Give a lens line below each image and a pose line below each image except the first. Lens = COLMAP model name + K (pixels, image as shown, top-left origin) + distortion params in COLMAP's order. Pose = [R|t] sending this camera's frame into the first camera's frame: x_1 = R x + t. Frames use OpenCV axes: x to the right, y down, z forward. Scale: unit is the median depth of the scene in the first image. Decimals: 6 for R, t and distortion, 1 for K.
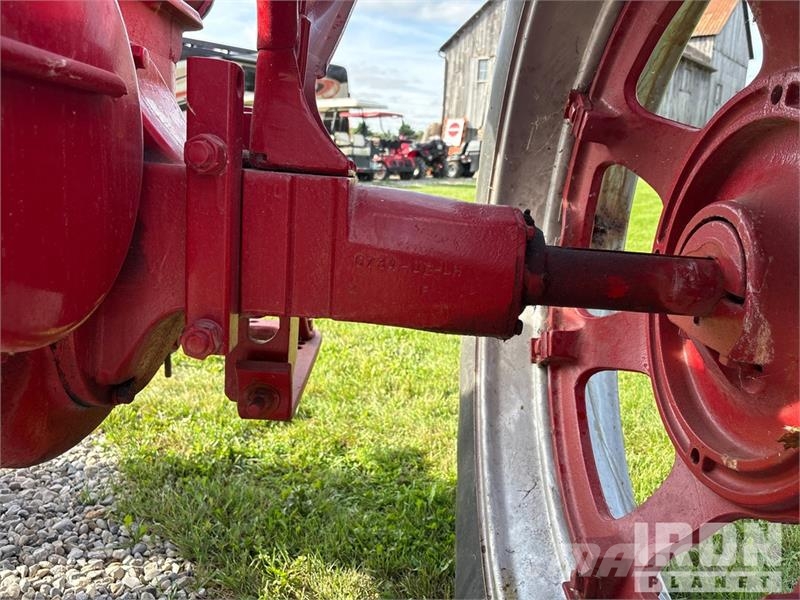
lens RADIAL K [[609.4, 0, 404.5], [0, 609.4, 301.3], [0, 0, 1]] dist [0.044411, -0.045323]
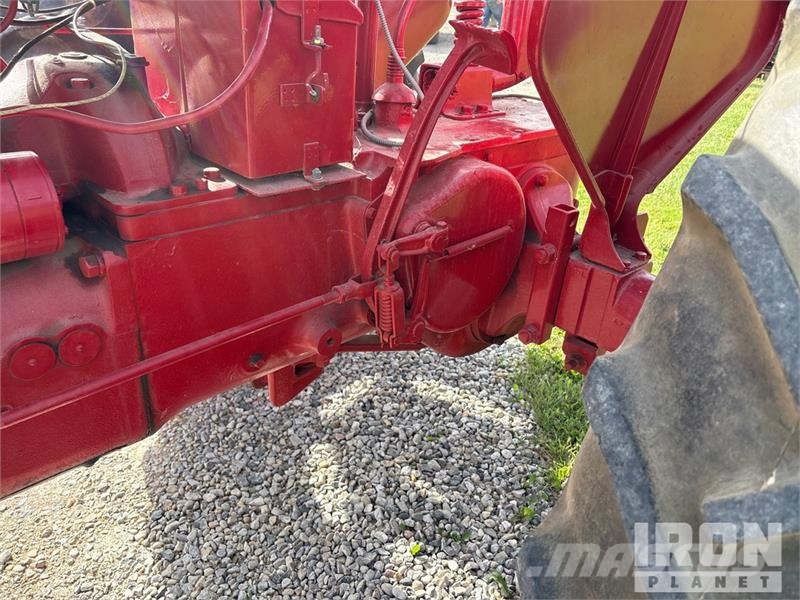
lens RADIAL K [[609.4, 0, 403.1], [0, 609.4, 296.6], [0, 0, 1]] dist [0.044411, -0.045323]
pose [[0.705442, 0.307443, -0.638616, 0.290162], [-0.176288, 0.948818, 0.262045, -0.235023], [0.686494, -0.072277, 0.723534, -0.343515]]
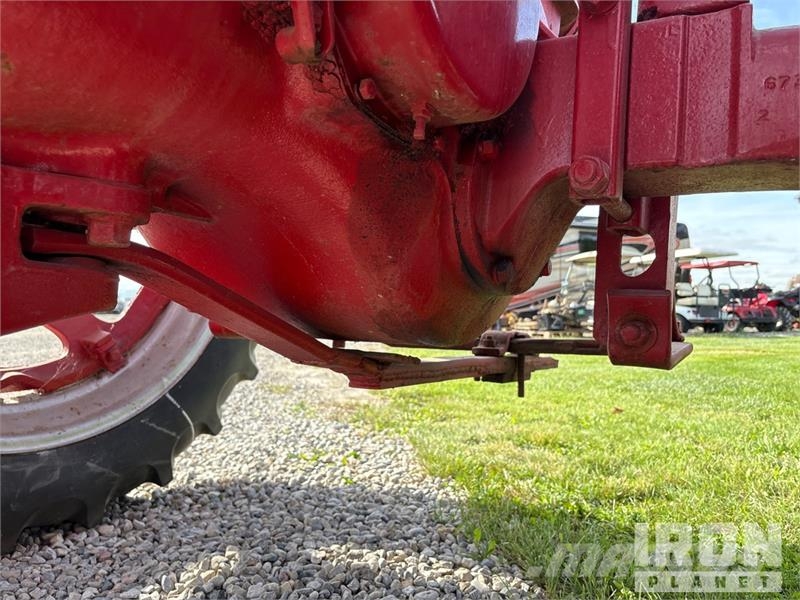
lens RADIAL K [[609.4, 0, 411.6], [0, 609.4, 286.1], [0, 0, 1]] dist [0.044411, -0.045323]
pose [[0.870779, -0.049732, -0.489153, -0.051831], [-0.094799, 0.959222, -0.266283, 0.244739], [0.482449, 0.278245, 0.830556, 0.051745]]
